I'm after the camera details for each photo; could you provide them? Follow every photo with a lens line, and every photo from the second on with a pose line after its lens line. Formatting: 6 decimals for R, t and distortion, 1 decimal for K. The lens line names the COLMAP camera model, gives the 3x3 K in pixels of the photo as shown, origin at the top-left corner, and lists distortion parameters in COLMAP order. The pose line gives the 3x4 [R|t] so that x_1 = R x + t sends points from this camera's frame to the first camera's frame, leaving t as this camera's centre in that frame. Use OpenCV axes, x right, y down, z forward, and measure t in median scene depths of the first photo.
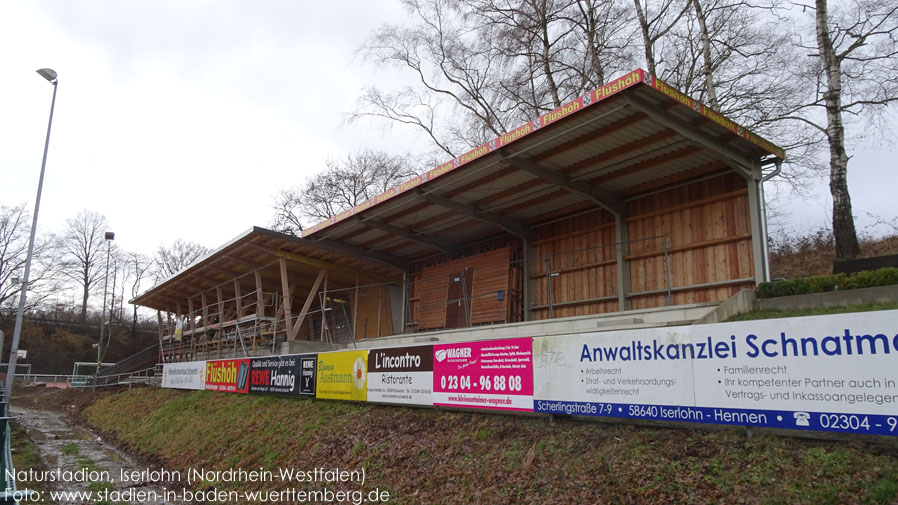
lens RADIAL K [[641.1, 0, 448.6], [0, 641.1, 256.4], [0, 0, 1]] dist [0.018102, -0.007116]
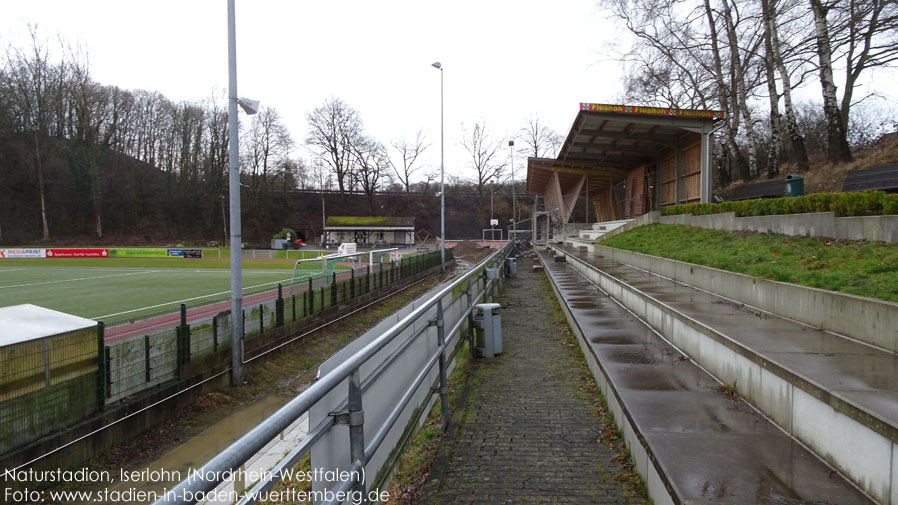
lens RADIAL K [[641.1, 0, 454.4], [0, 641.1, 260.9], [0, 0, 1]] dist [0.018102, -0.007116]
pose [[0.758178, 0.000905, -0.652047, 0.820687], [0.155284, 0.970977, 0.181908, -0.155937], [0.633287, -0.239171, 0.736033, -0.497037]]
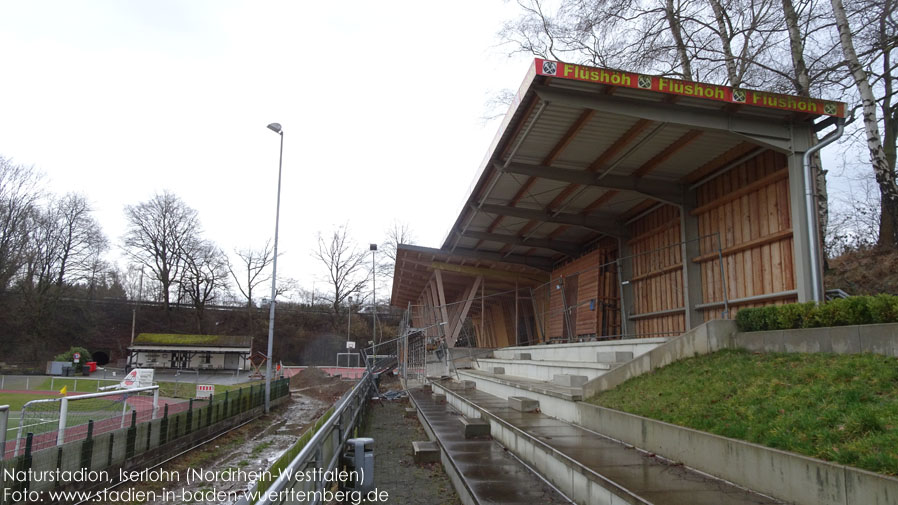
lens RADIAL K [[641.1, 0, 454.1], [0, 641.1, 258.3], [0, 0, 1]] dist [0.018102, -0.007116]
pose [[0.880215, -0.084168, -0.467051, 0.366633], [0.103516, 0.994501, 0.015869, -0.041509], [0.463147, -0.062316, 0.884088, 0.139916]]
